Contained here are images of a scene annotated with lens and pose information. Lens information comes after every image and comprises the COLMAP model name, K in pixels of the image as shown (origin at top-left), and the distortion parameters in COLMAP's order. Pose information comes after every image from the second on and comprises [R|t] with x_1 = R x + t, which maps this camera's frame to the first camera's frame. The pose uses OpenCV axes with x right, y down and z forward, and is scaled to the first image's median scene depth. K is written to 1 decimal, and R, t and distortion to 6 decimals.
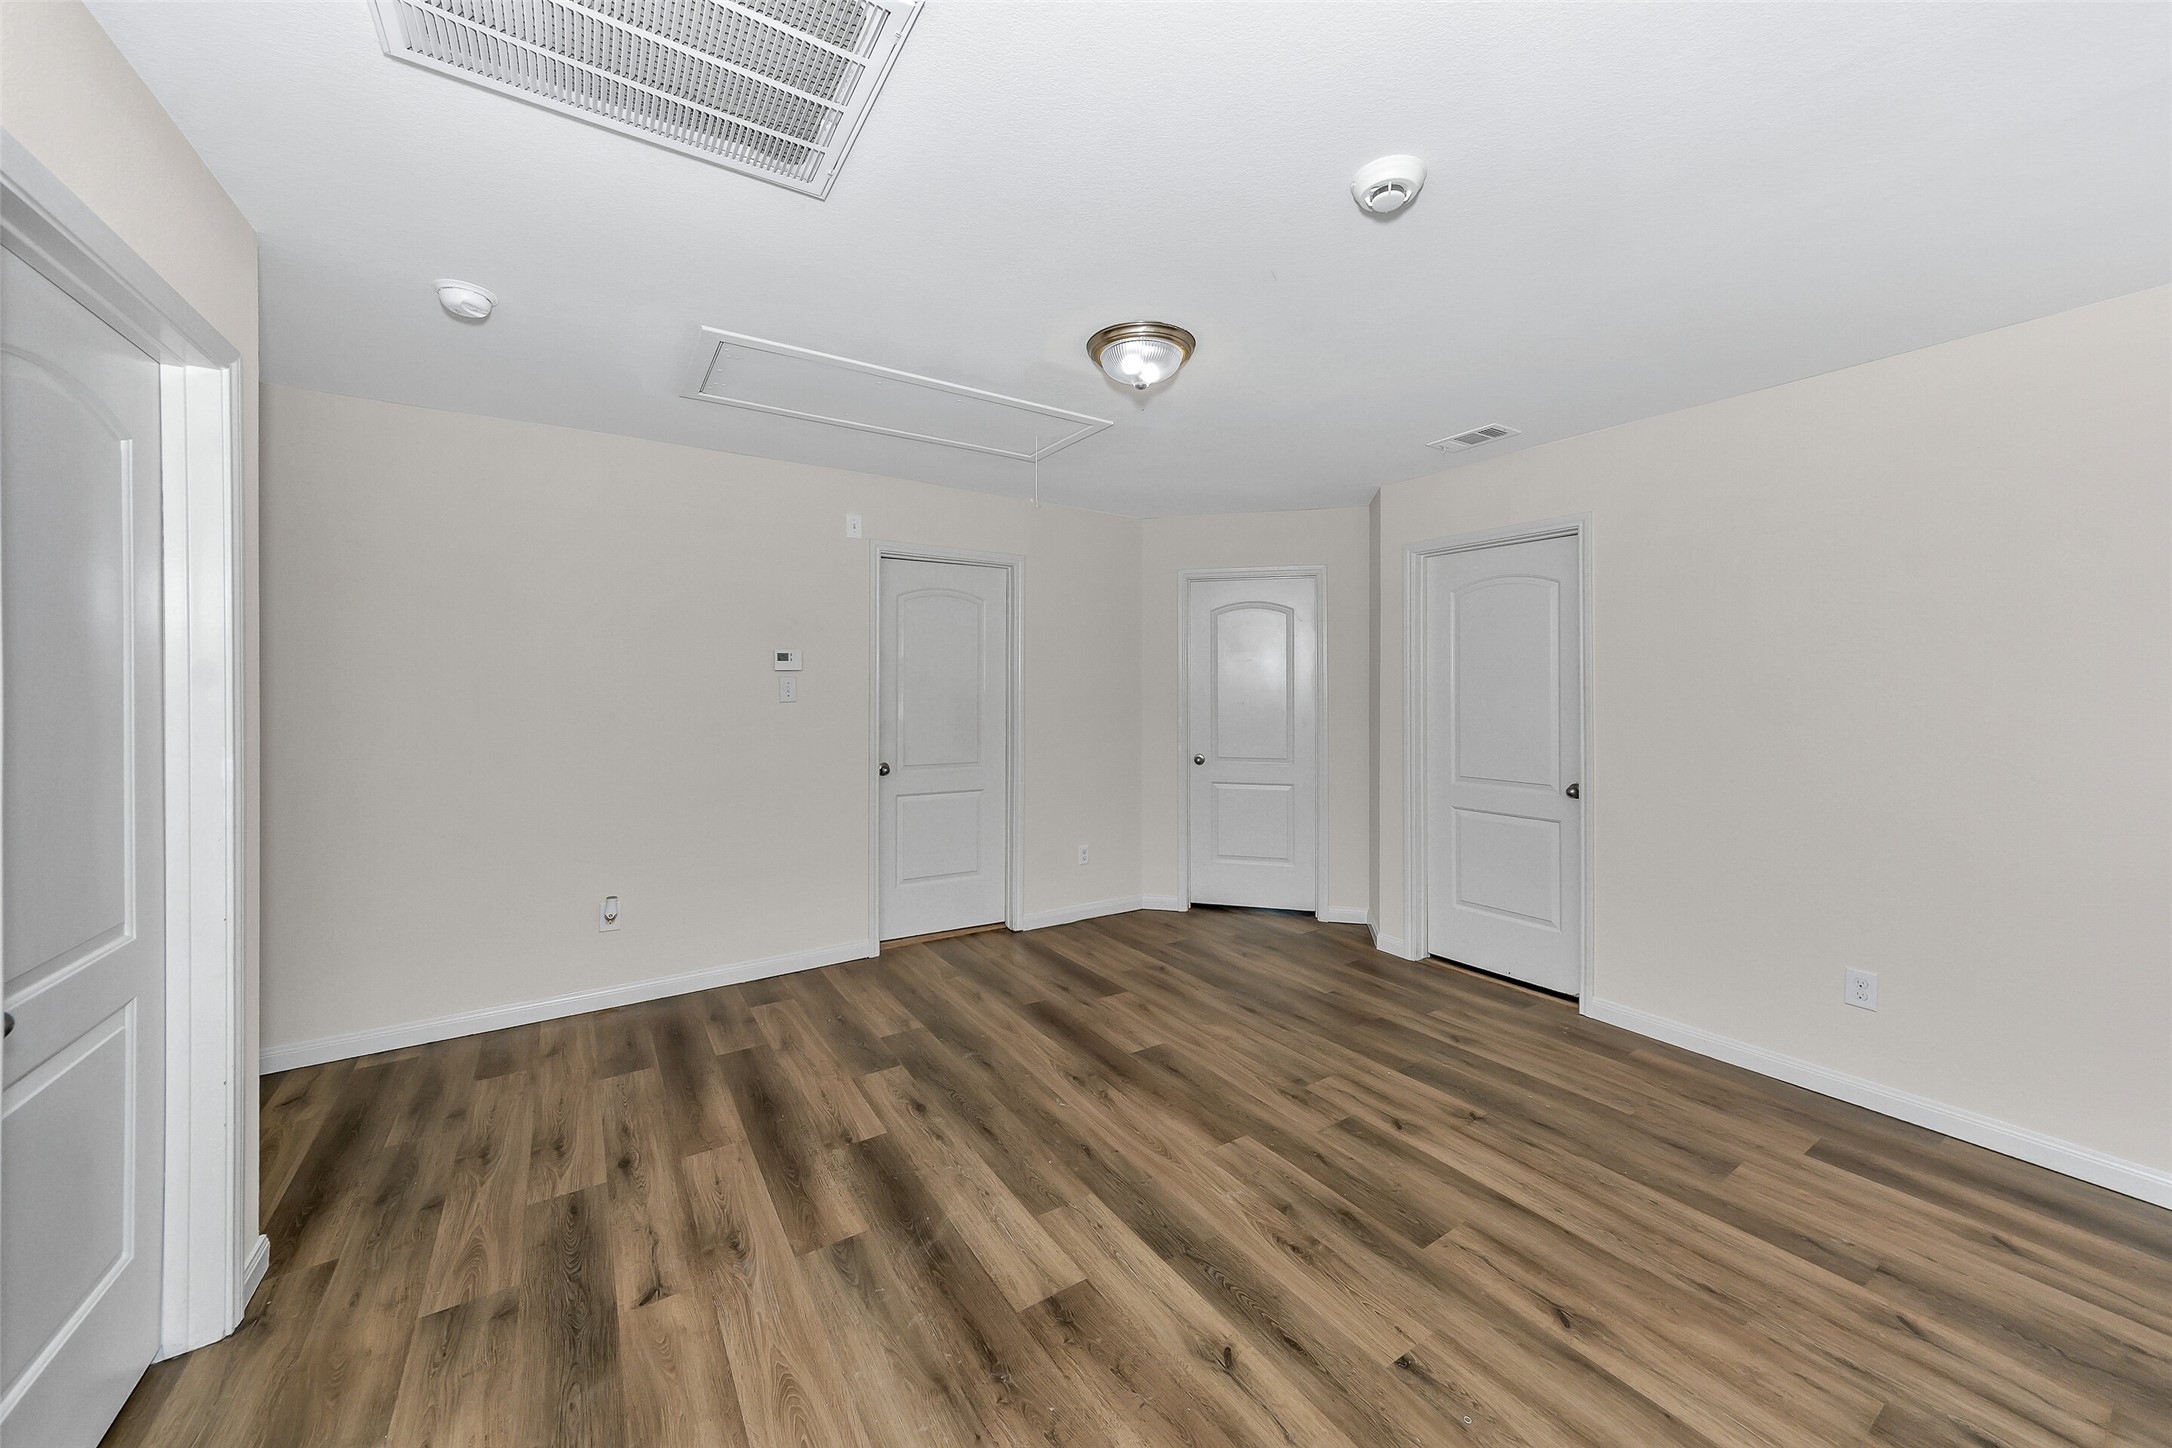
lens RADIAL K [[804.2, 0, 1121.1], [0, 804.2, 685.1], [0, 0, 1]] dist [0.019488, -0.010165]
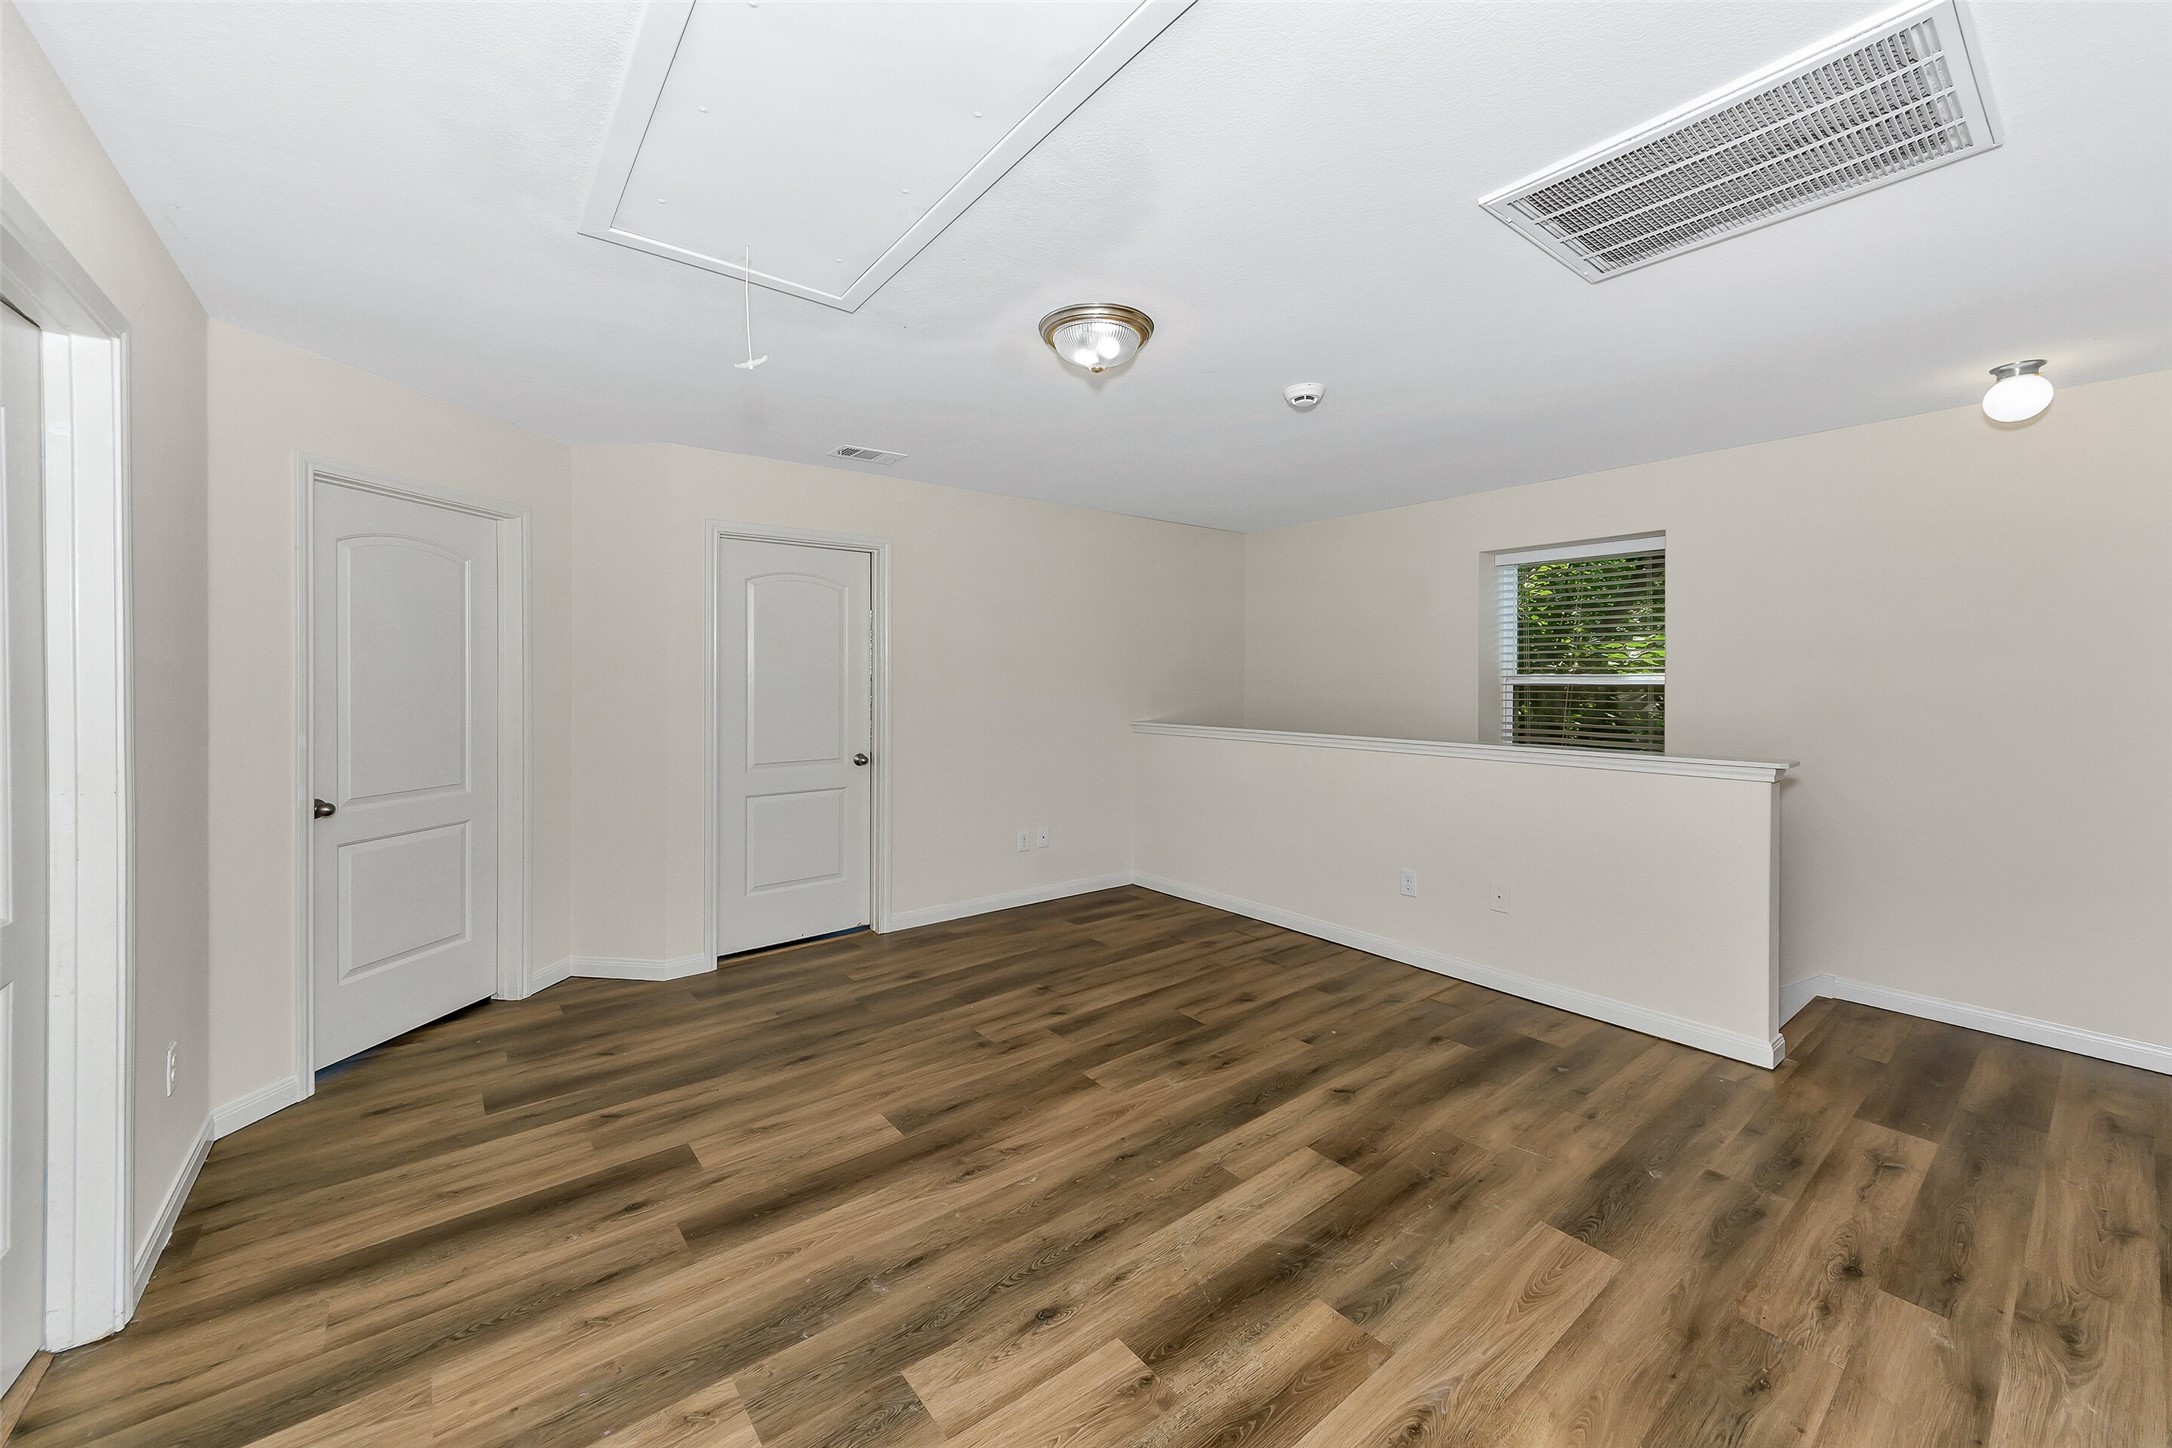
lens RADIAL K [[818.7, 0, 1065.8], [0, 818.7, 675.0], [0, 0, 1]] dist [0.025686, -0.010937]
pose [[-0.052508, 0.000882, 0.998620, -0.999281], [-0.002960, 0.999995, -0.001039, 0.018672], [-0.998616, -0.003011, -0.052505, 1.127206]]
